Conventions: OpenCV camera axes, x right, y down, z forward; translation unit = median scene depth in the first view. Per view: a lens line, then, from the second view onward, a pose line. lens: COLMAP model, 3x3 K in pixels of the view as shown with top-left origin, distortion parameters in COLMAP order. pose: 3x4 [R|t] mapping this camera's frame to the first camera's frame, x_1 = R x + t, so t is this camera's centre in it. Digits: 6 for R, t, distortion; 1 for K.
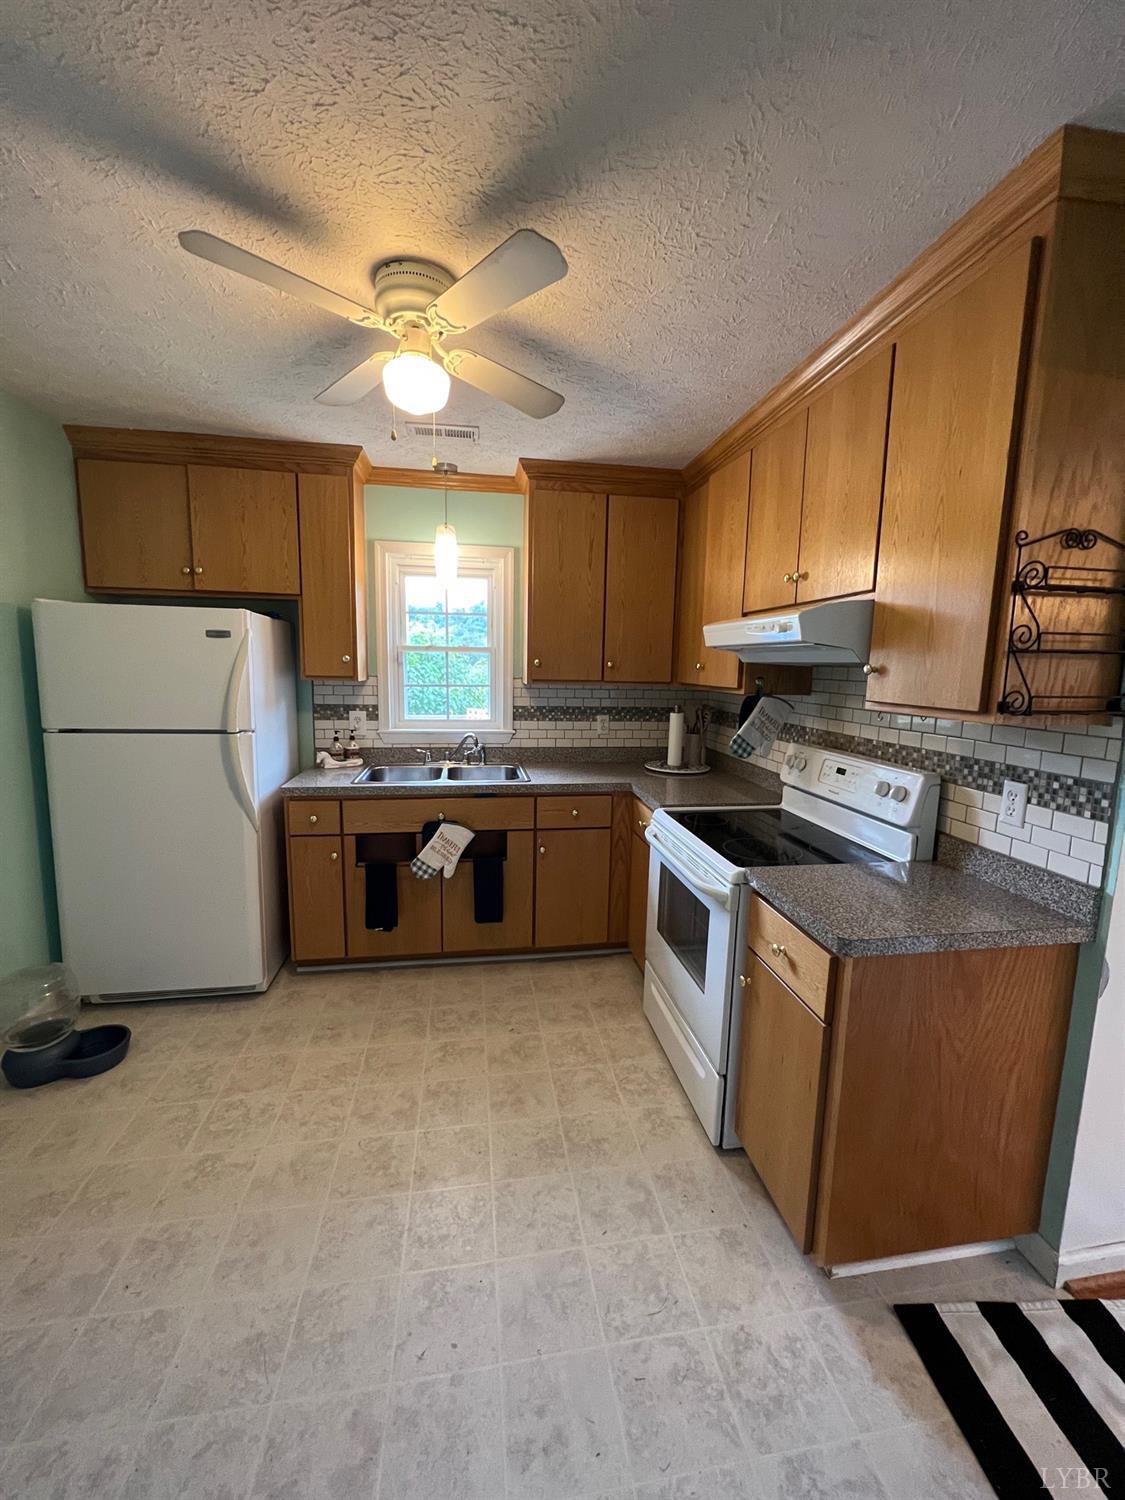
lens RADIAL K [[600.7, 0, 566.4], [0, 600.7, 749.7], [0, 0, 1]] dist [-0.004070, 0.002127]
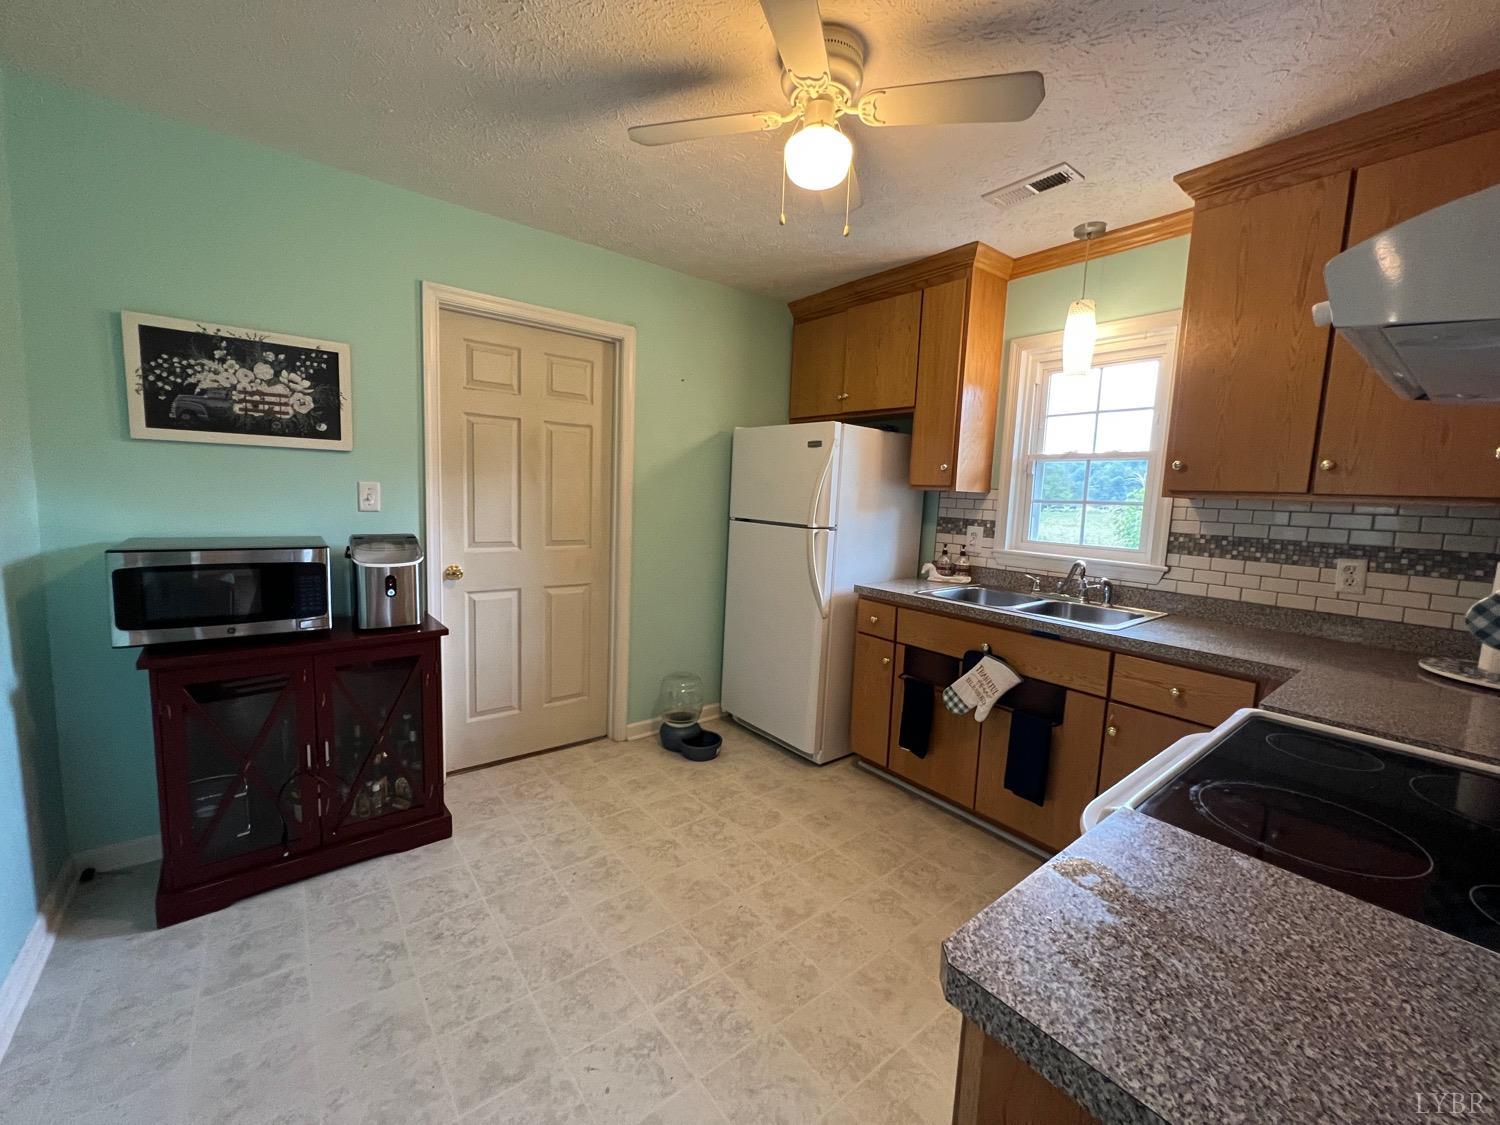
lens RADIAL K [[600.7, 0, 747.7], [0, 600.7, 557.8], [0, 0, 1]] dist [-0.004070, 0.002127]
pose [[0.485271, 0.096515, -0.869021, 0.338350], [-0.150028, 0.988340, 0.025990, 0.014812], [0.861396, 0.117766, 0.494093, 0.274314]]
